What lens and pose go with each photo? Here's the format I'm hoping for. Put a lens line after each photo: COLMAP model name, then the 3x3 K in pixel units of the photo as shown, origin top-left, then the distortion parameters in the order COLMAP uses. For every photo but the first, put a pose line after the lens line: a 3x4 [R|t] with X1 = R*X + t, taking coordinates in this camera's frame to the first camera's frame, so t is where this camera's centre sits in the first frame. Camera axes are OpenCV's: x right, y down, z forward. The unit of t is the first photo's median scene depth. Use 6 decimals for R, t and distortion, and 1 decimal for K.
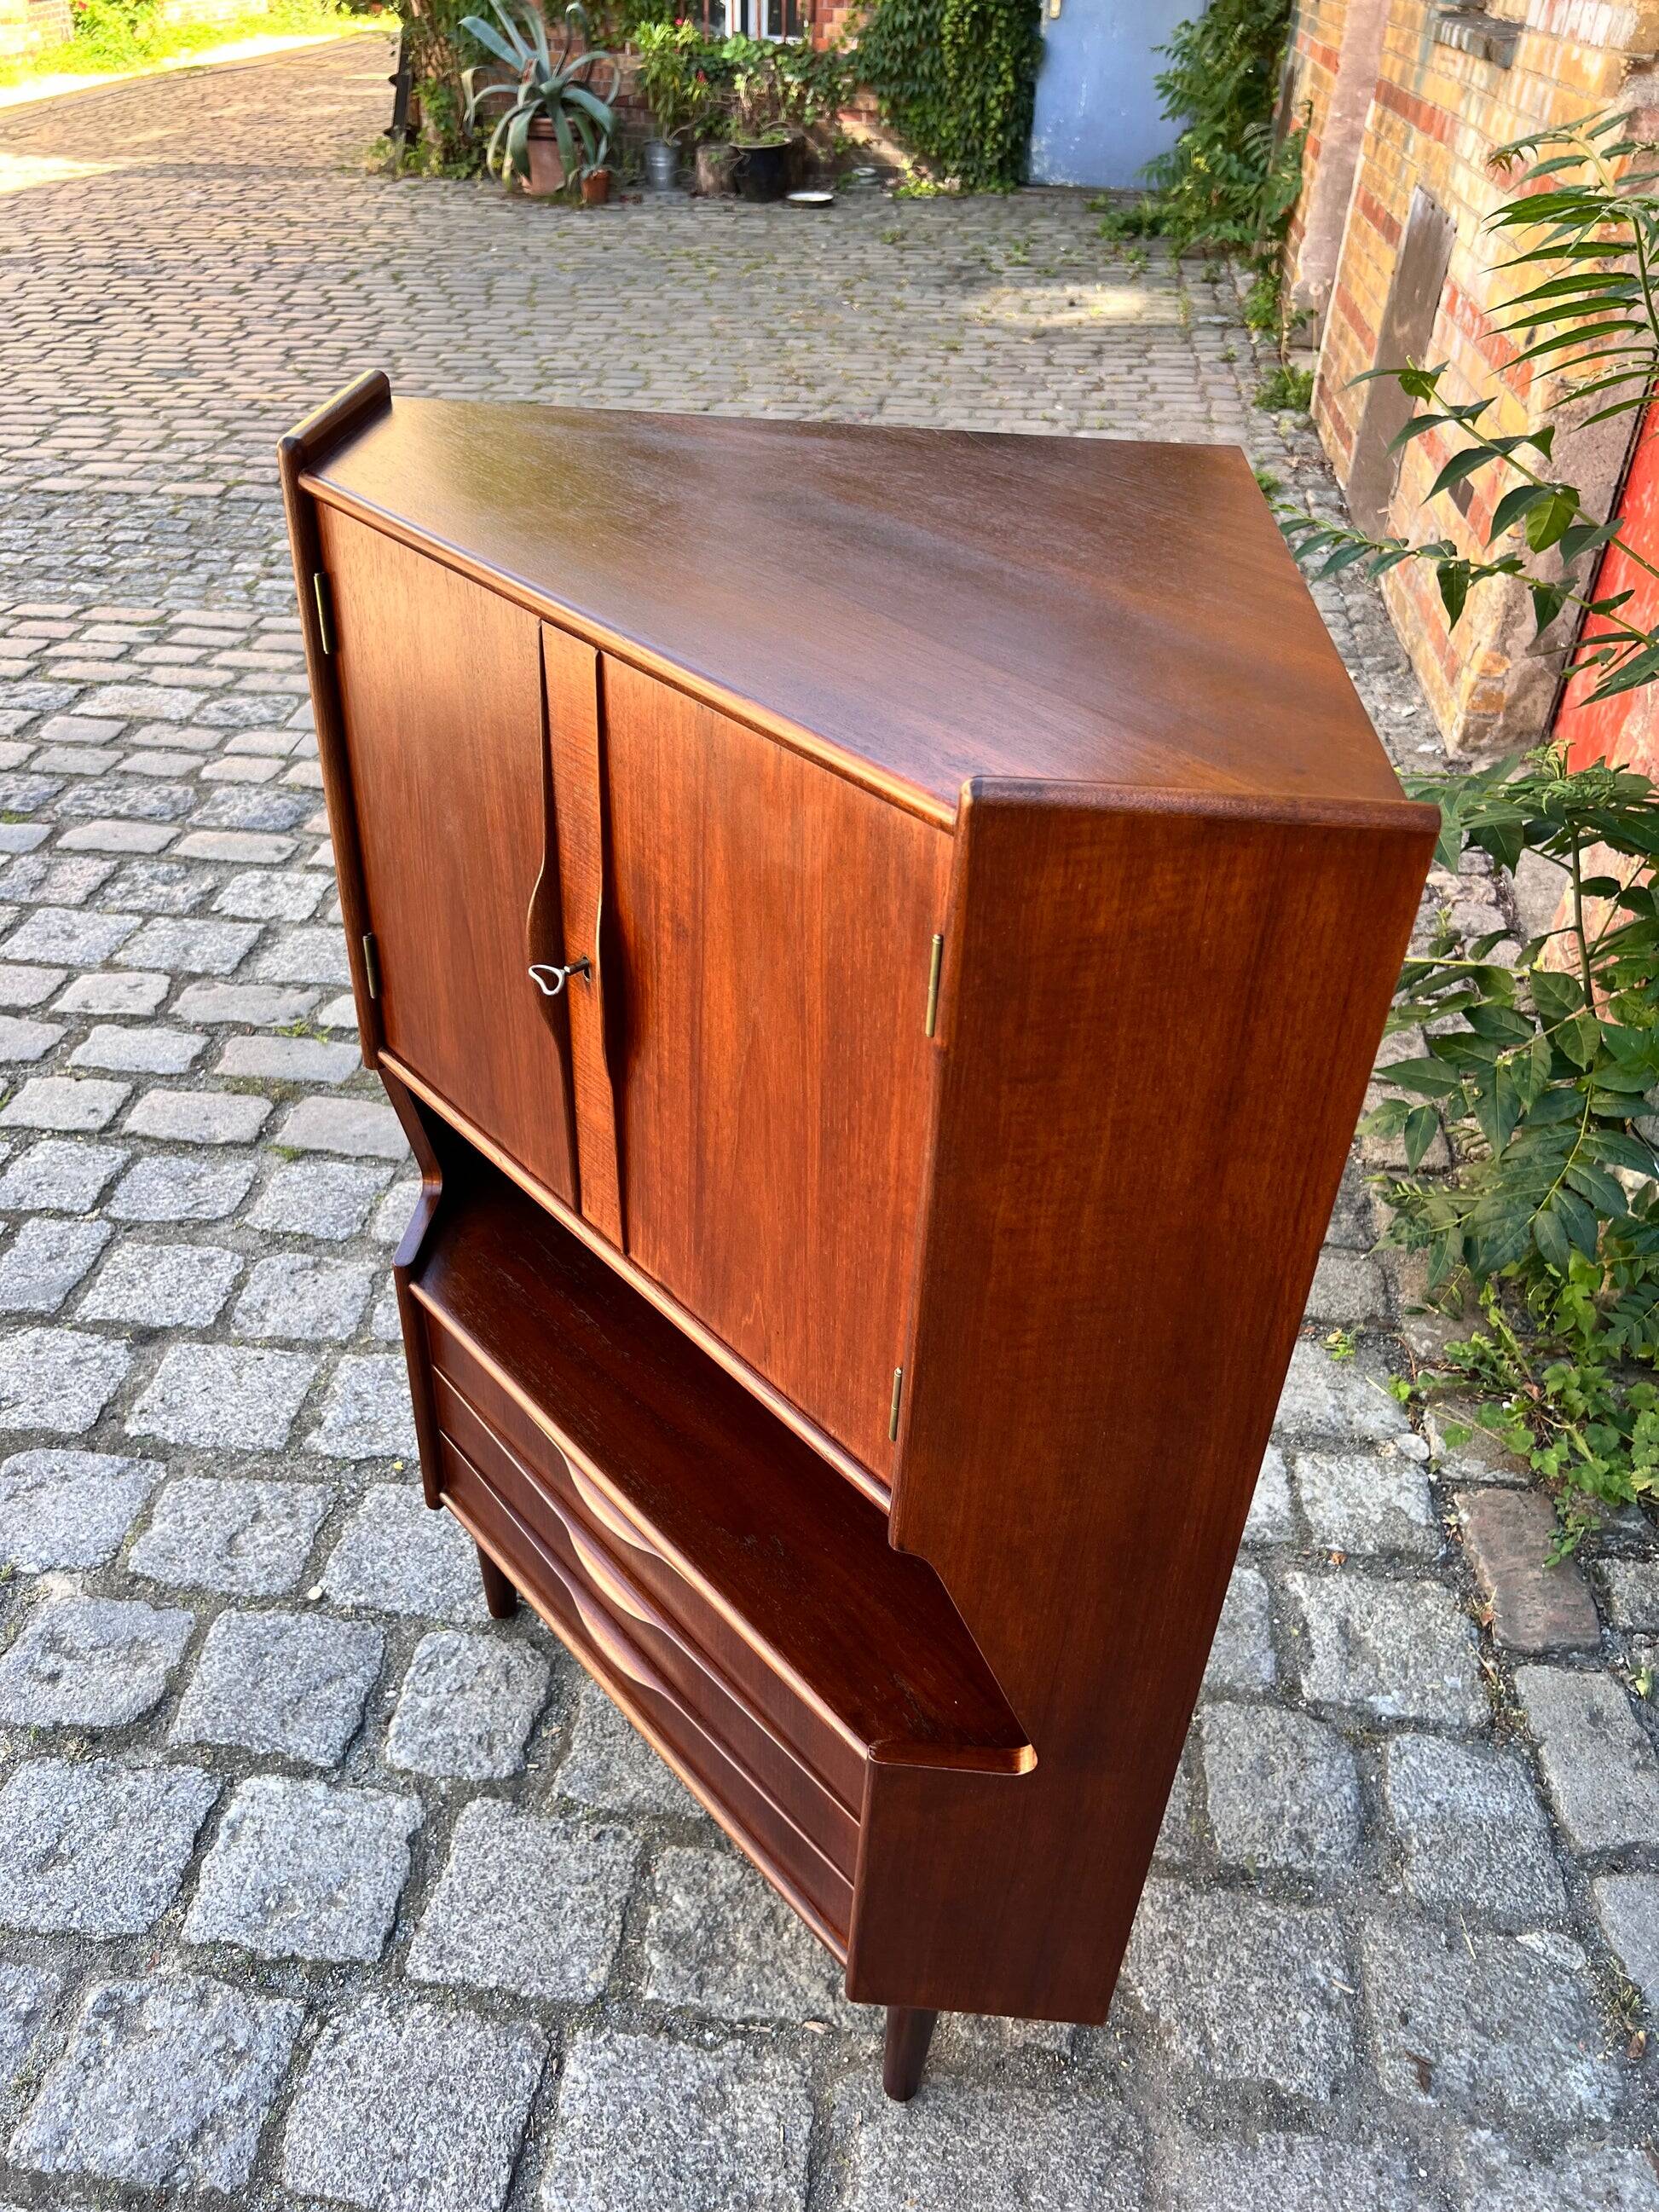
lens RADIAL K [[1662.5, 0, 826.1], [0, 1662.5, 1110.4], [0, 0, 1]] dist [0.031422, -0.032811]
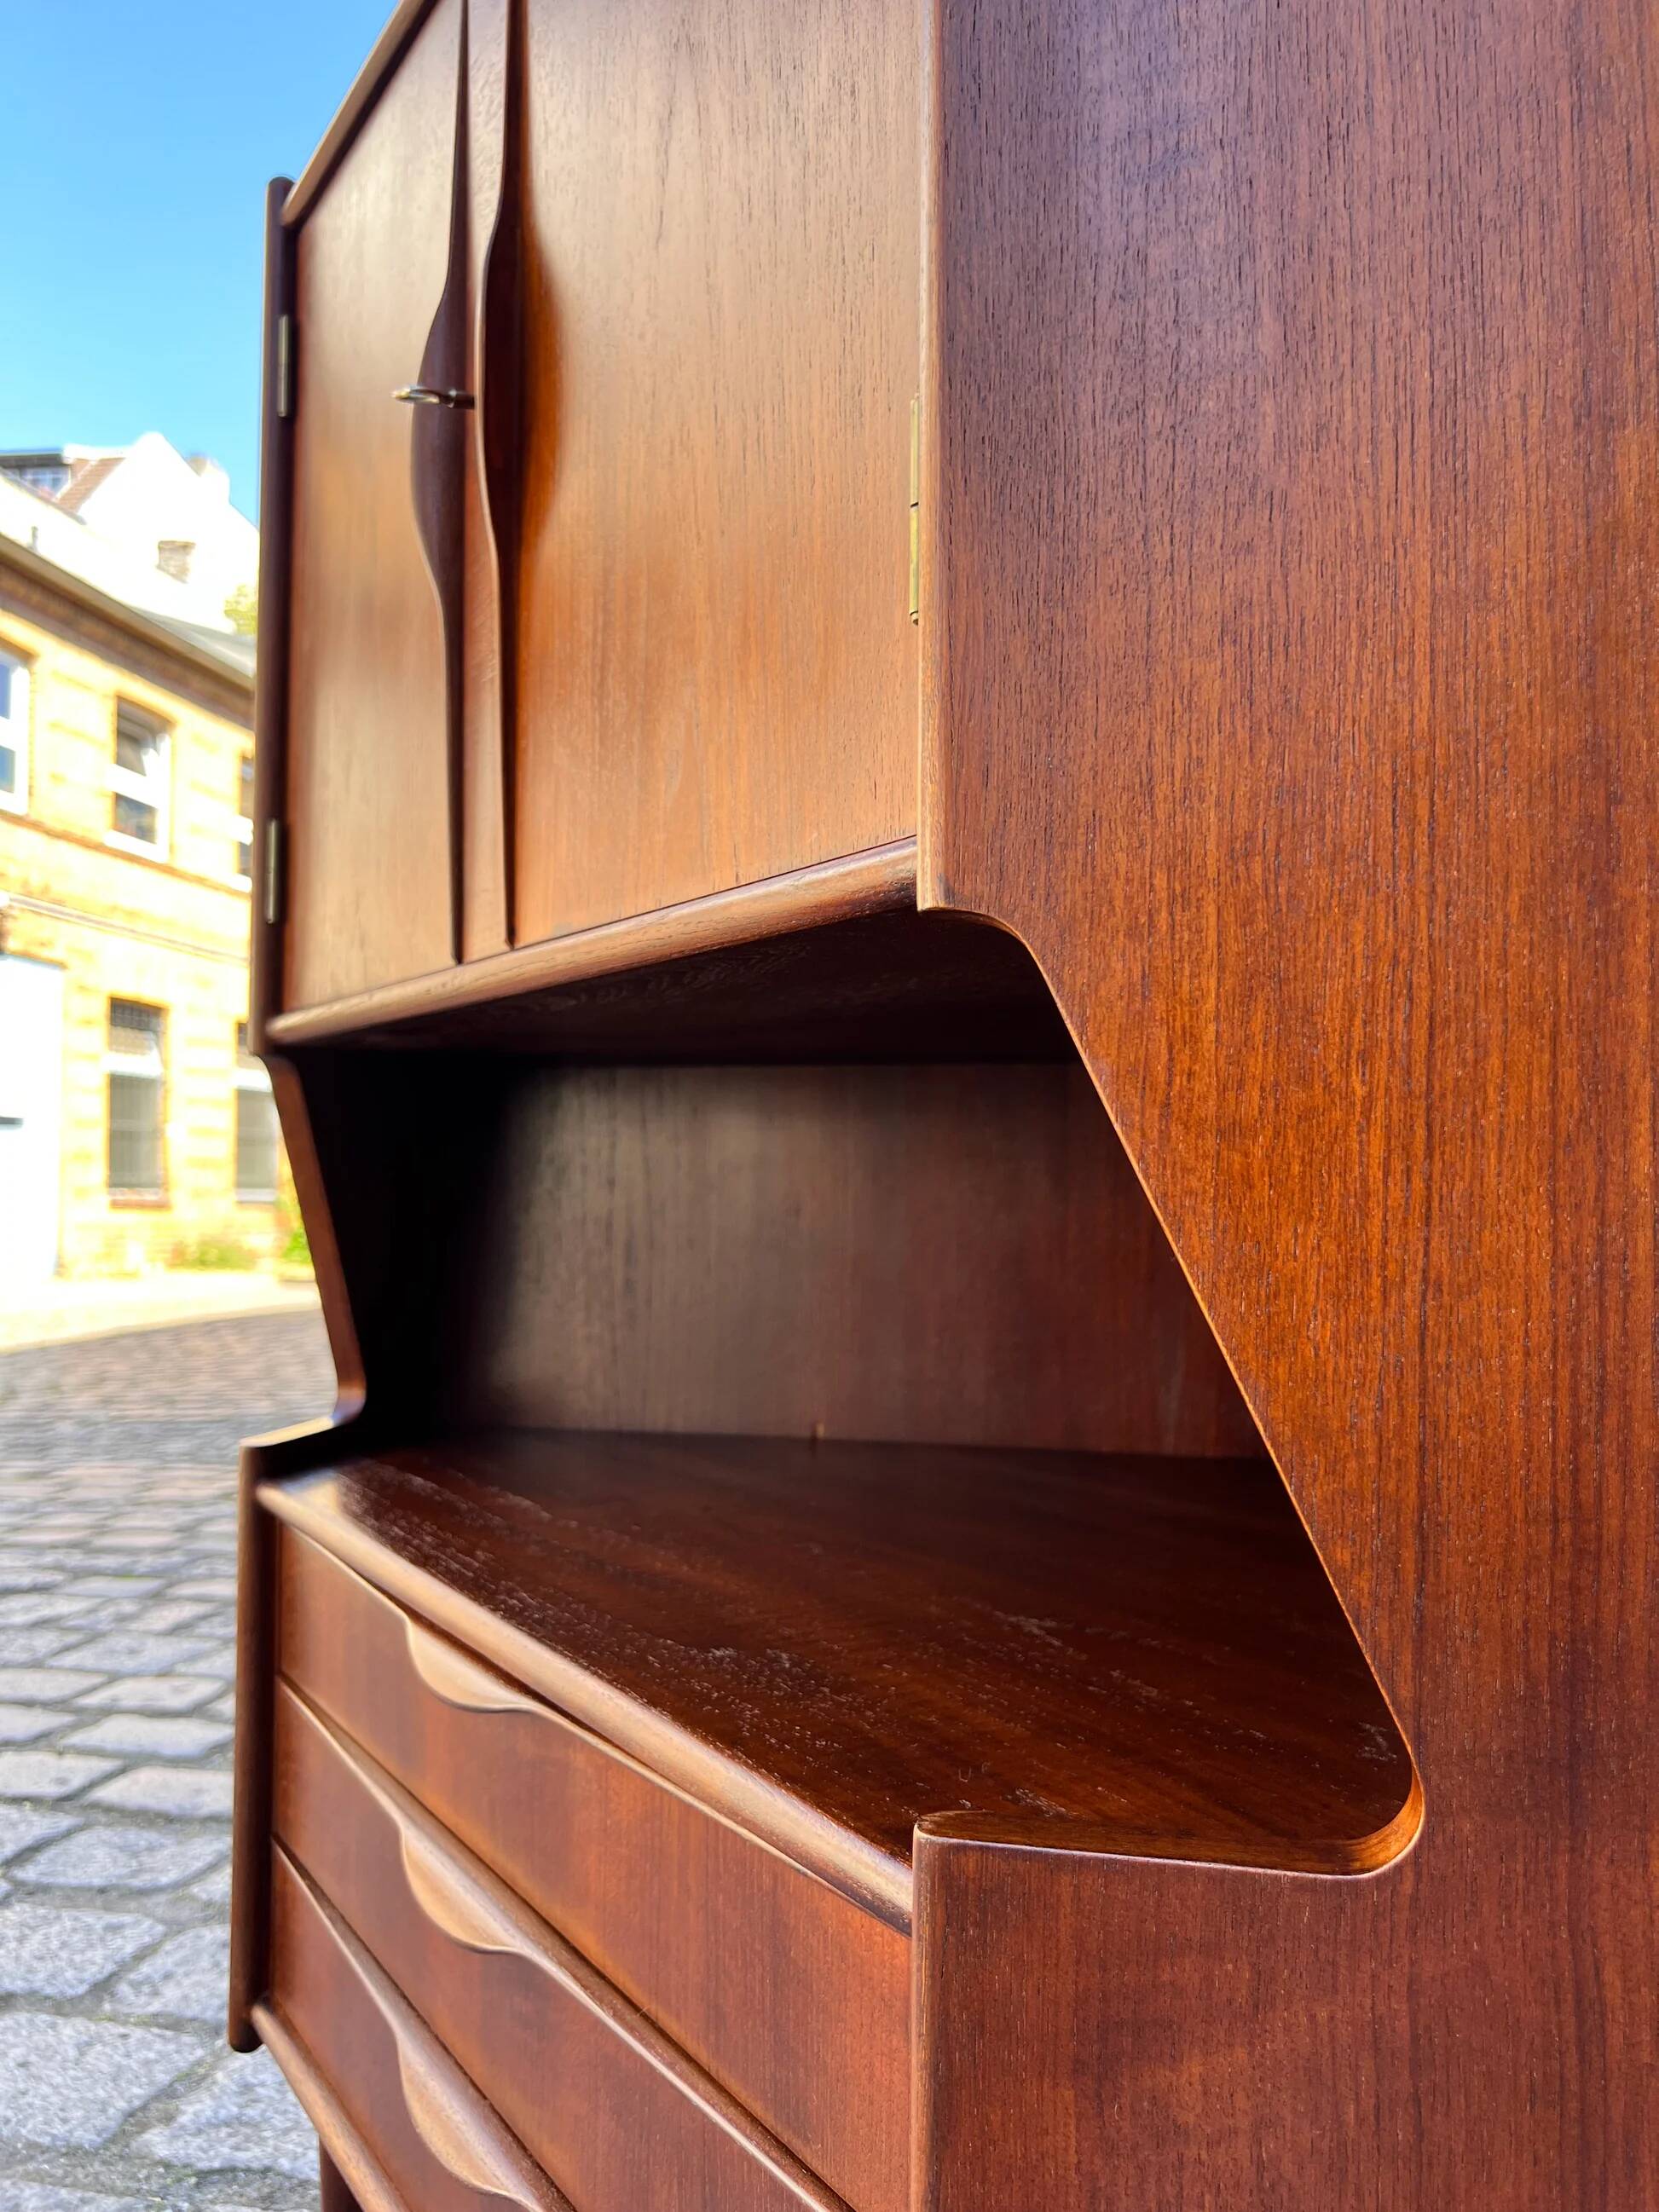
lens RADIAL K [[1679.3, 0, 826.6], [0, 1679.3, 1123.6], [0, 0, 1]] dist [0.041780, -0.059654]
pose [[0.987969, -0.040162, -0.149349, 0.036748], [-0.059693, 0.791835, -0.607811, 0.270913], [0.142671, 0.609413, 0.779911, 0.355608]]
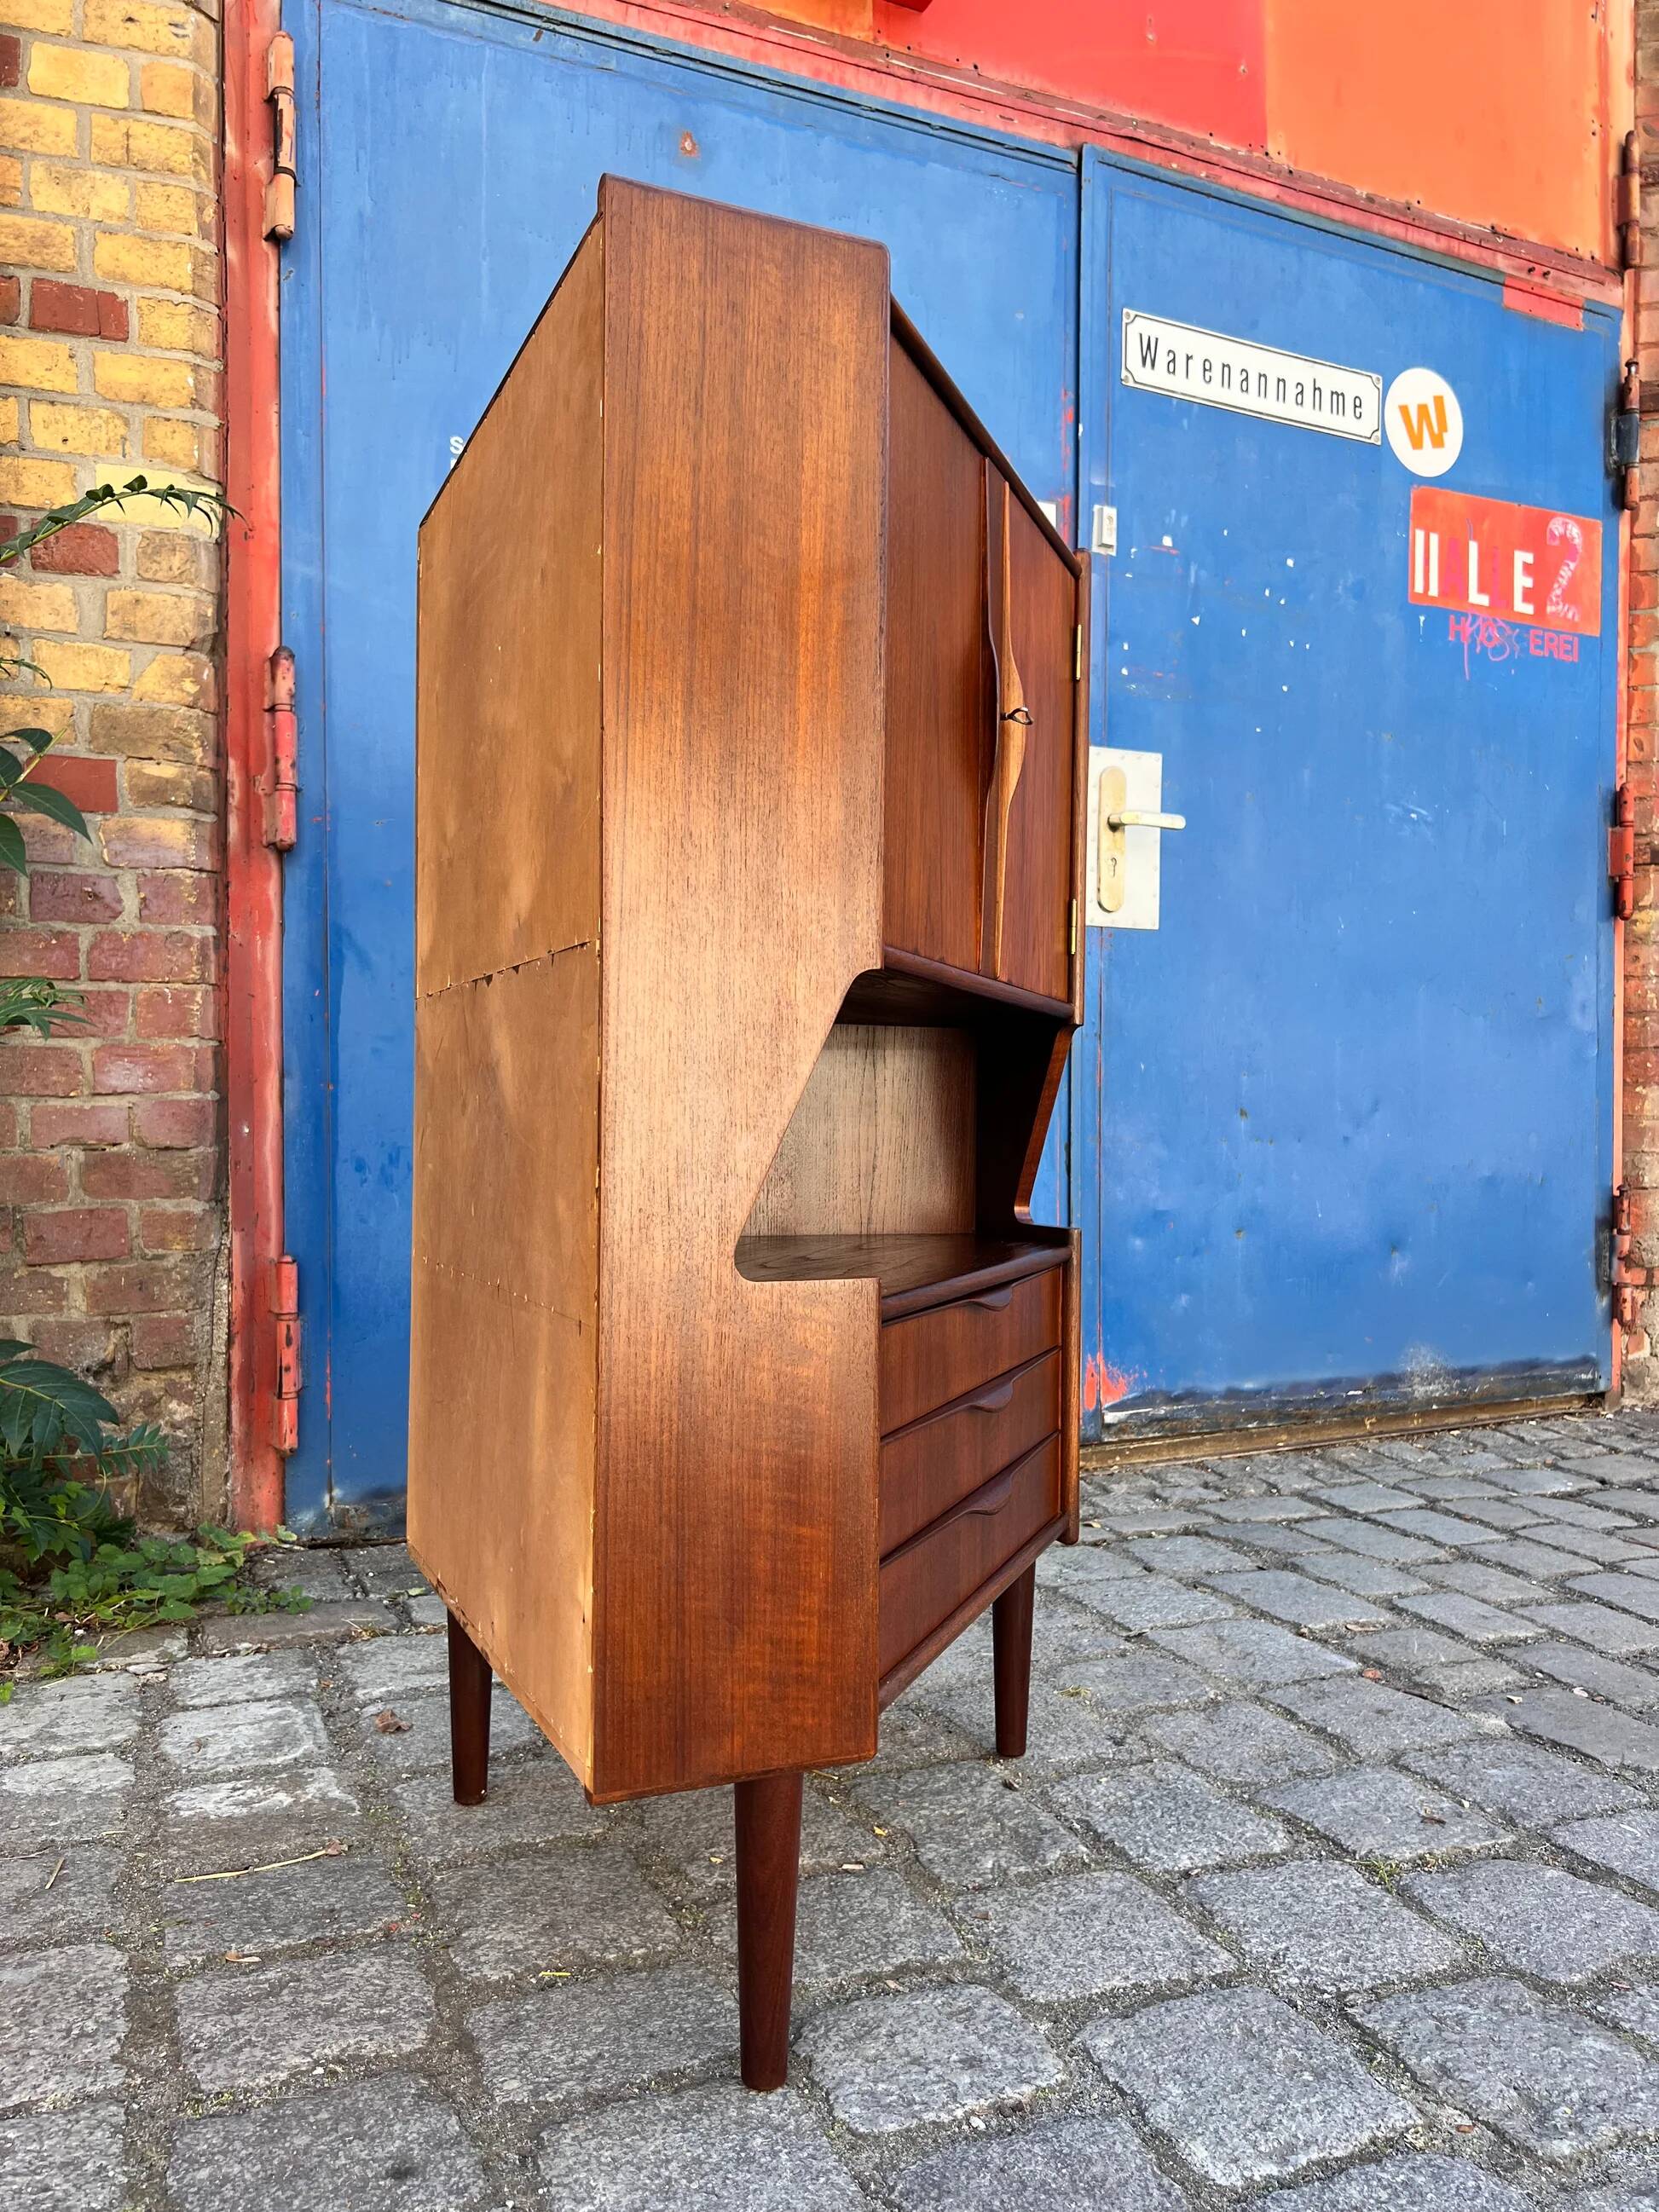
lens RADIAL K [[1668.4, 0, 838.8], [0, 1668.4, 1112.8], [0, 0, 1]] dist [0.031250, -0.034348]
pose [[-0.470048, -0.039855, 0.881740, -0.687803], [0.490303, 0.818881, 0.298390, -0.153098], [-0.733933, 0.572578, -0.365373, 0.933908]]
